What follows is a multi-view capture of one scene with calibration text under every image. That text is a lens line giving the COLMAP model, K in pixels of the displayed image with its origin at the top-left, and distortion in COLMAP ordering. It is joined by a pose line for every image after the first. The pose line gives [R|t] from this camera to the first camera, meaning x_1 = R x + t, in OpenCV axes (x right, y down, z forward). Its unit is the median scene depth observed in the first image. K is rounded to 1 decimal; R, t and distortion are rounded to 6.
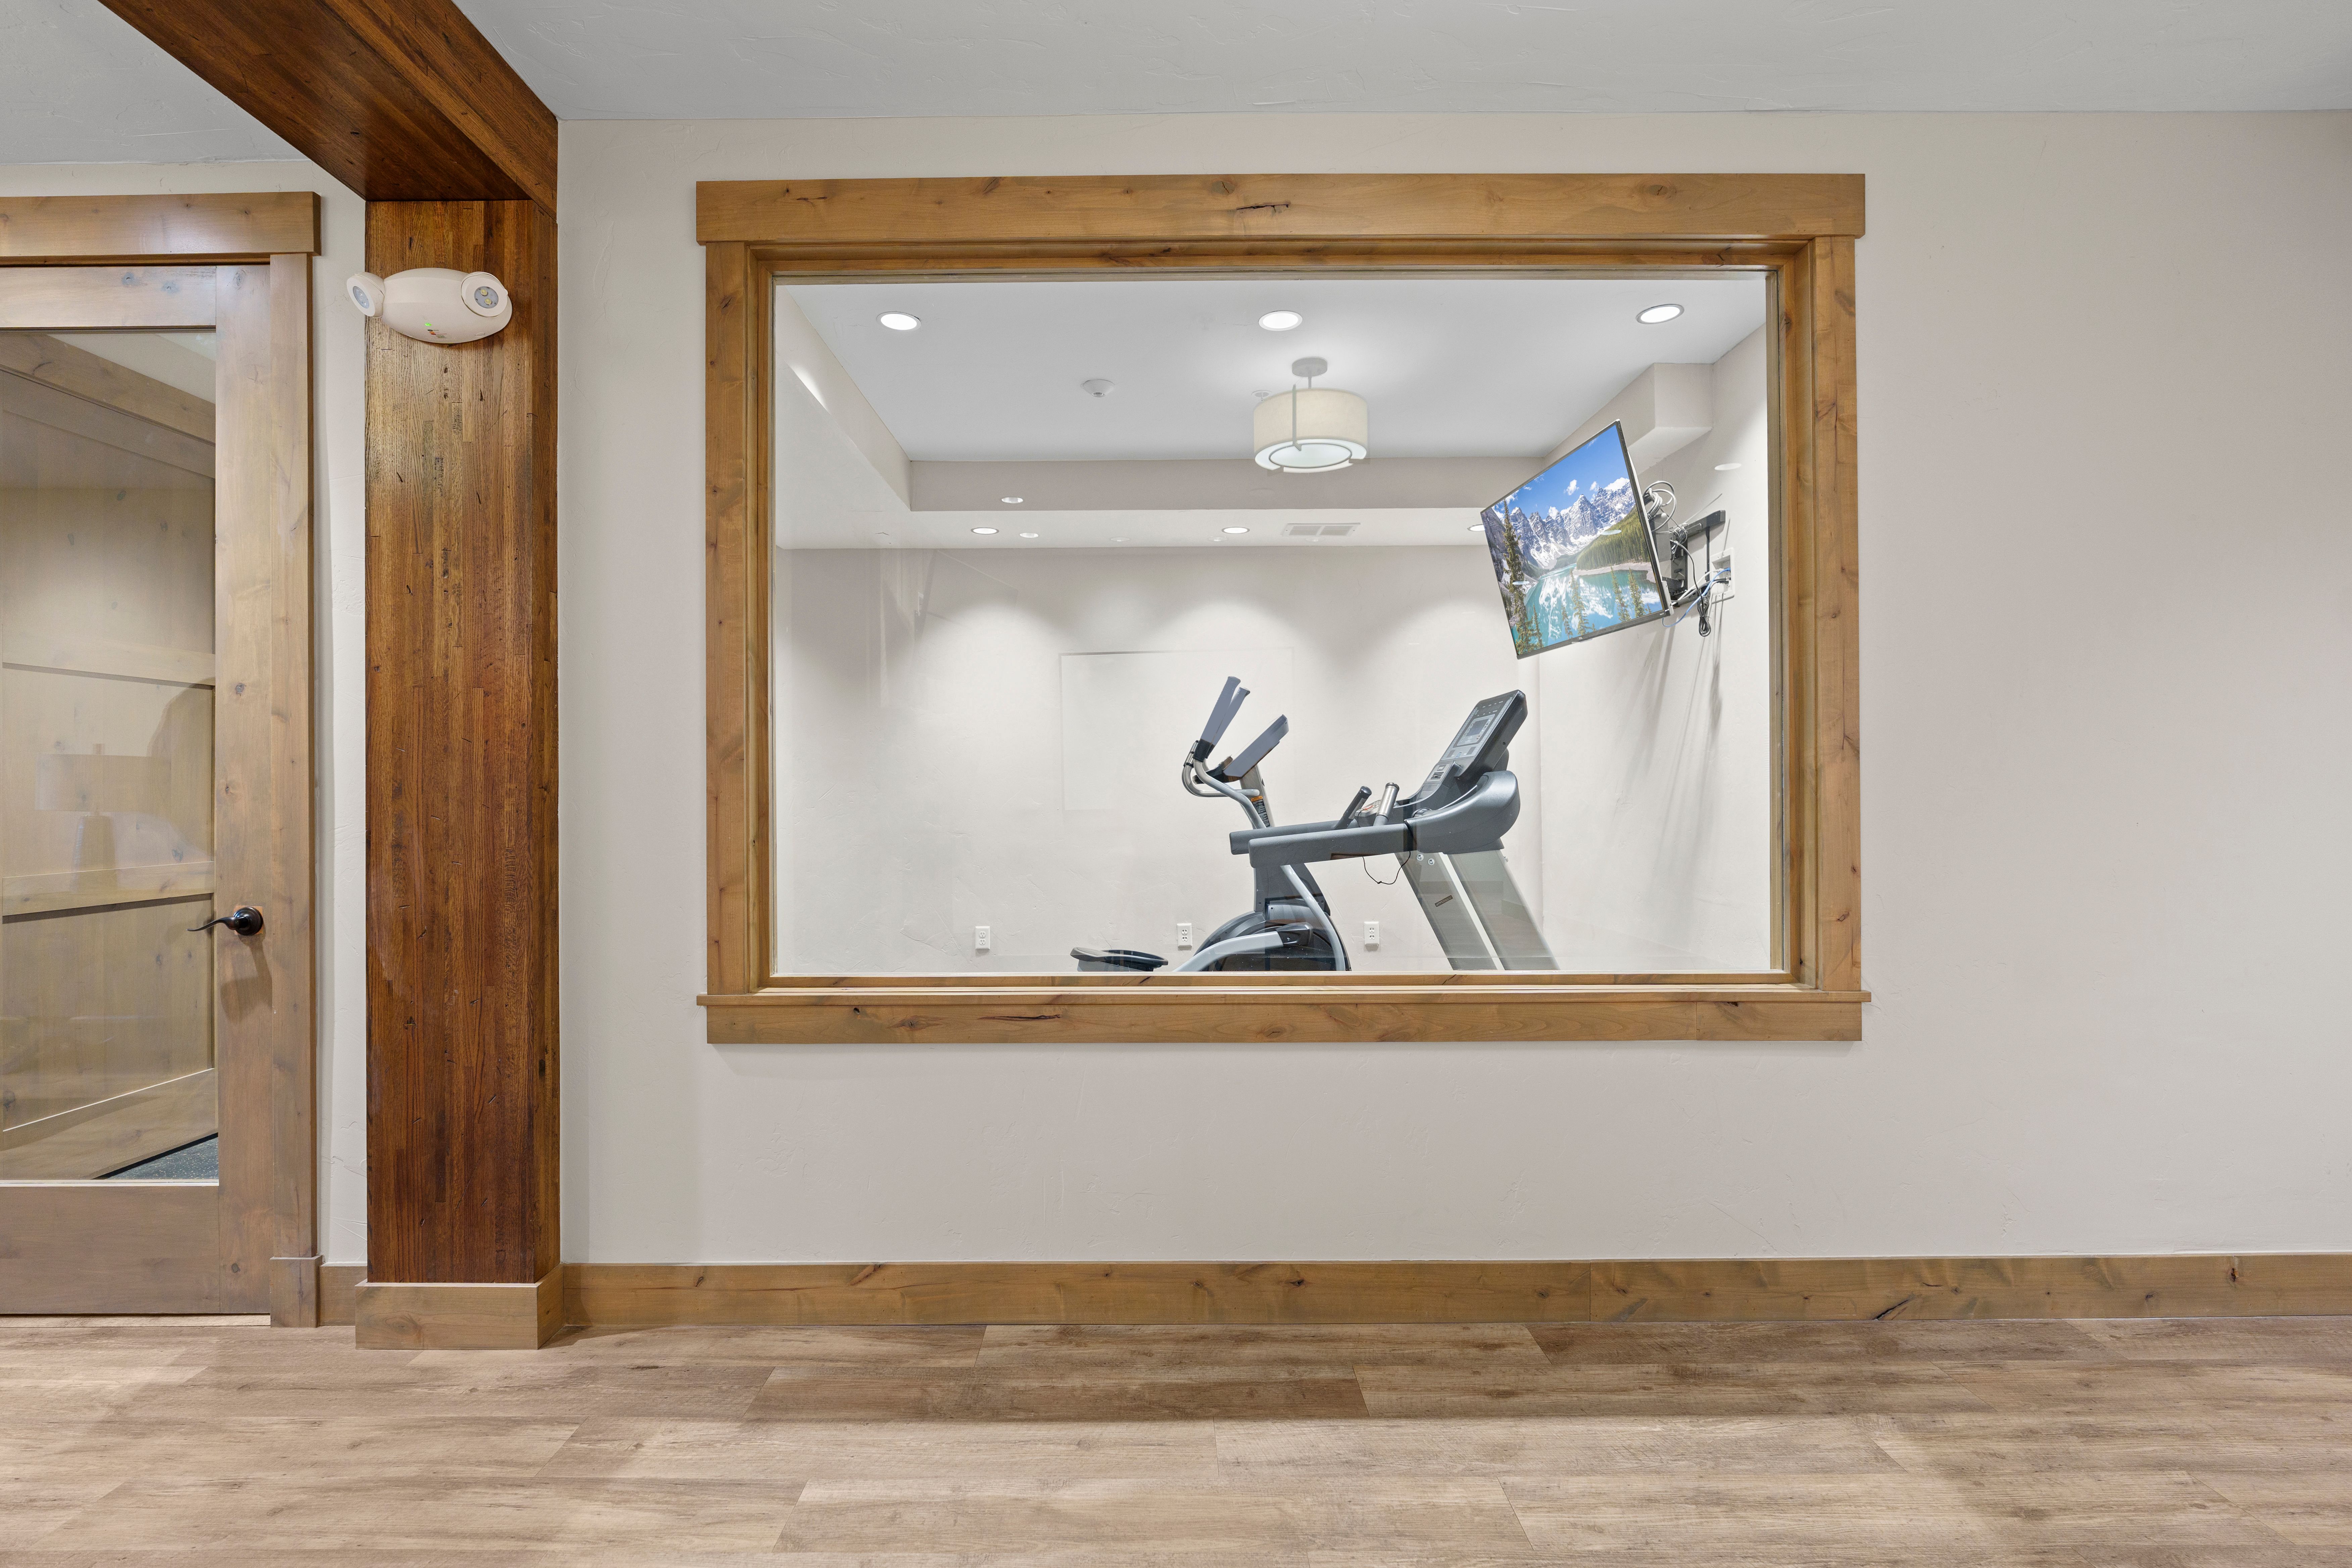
lens RADIAL K [[1066.9, 0, 1172.8], [0, 1066.9, 784.5], [0, 0, 1]] dist [-0.001141, -0.000051]
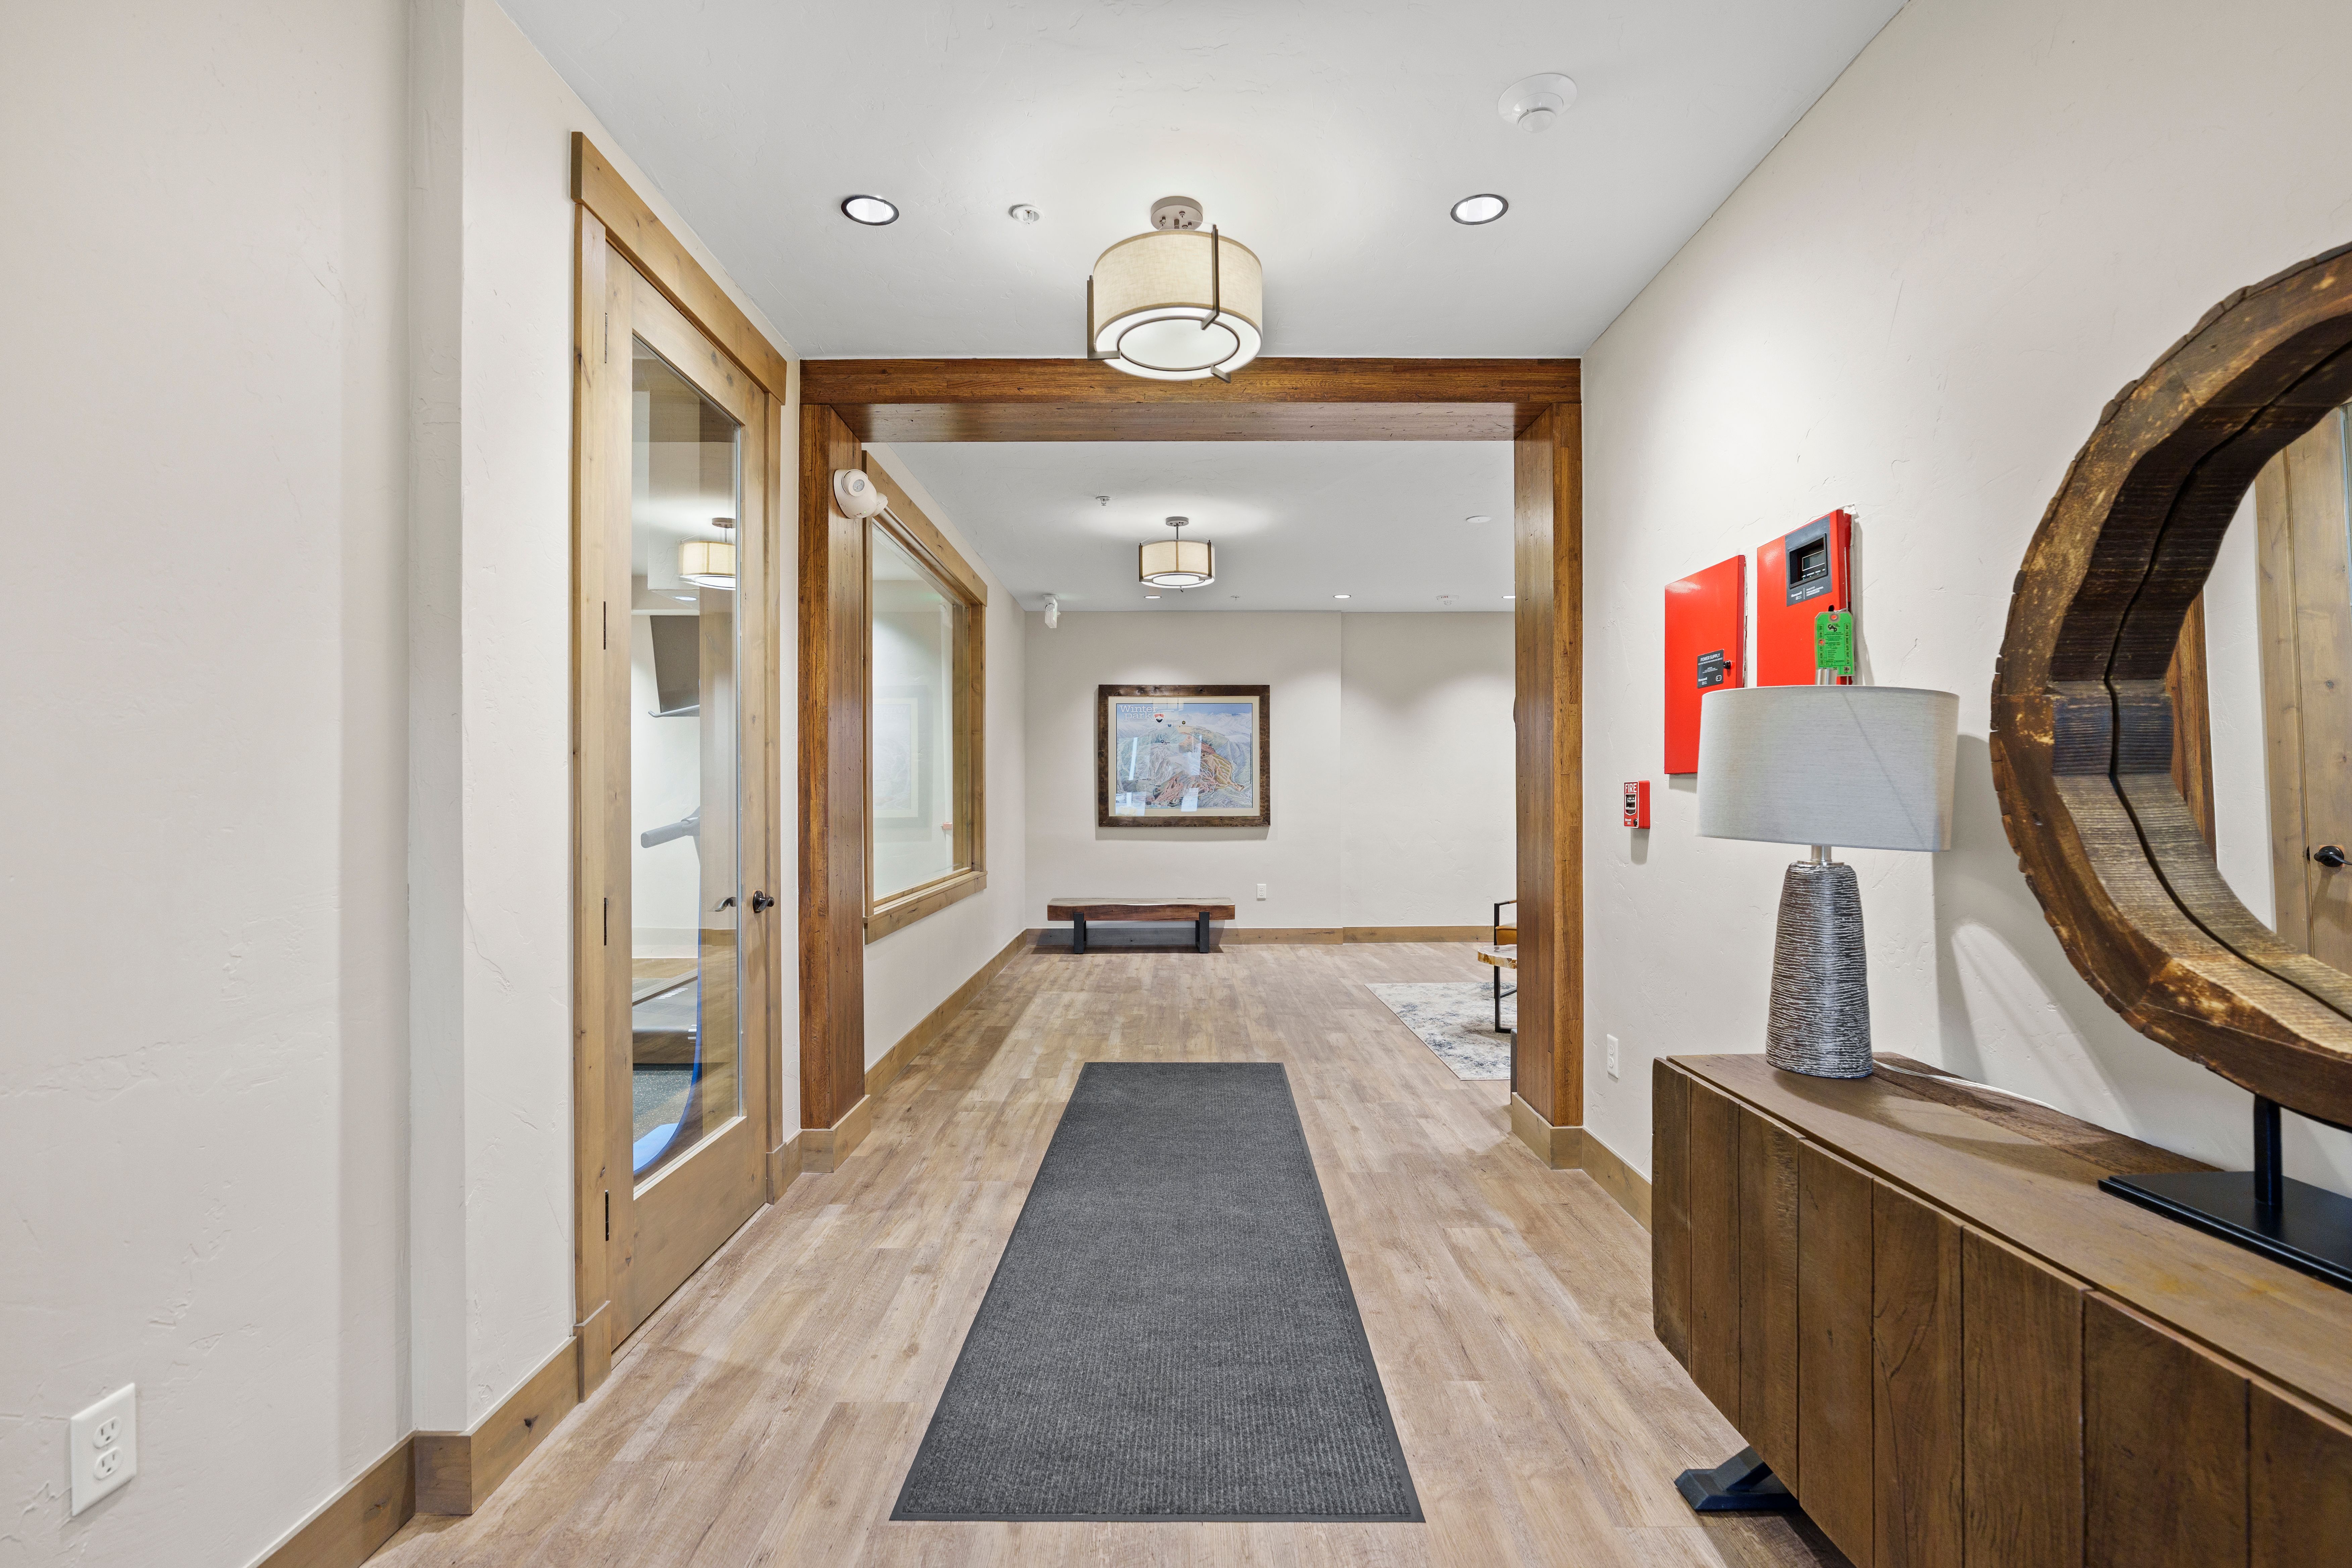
lens RADIAL K [[1066.9, 0, 1175.5], [0, 1066.9, 783.3], [0, 0, 1]] dist [-0.001141, -0.000051]
pose [[-0.010001, 0.007626, 0.999921, -2.585239], [0.000485, 0.999971, -0.007621, -0.013202], [-0.999950, 0.000408, -0.010005, 0.597495]]
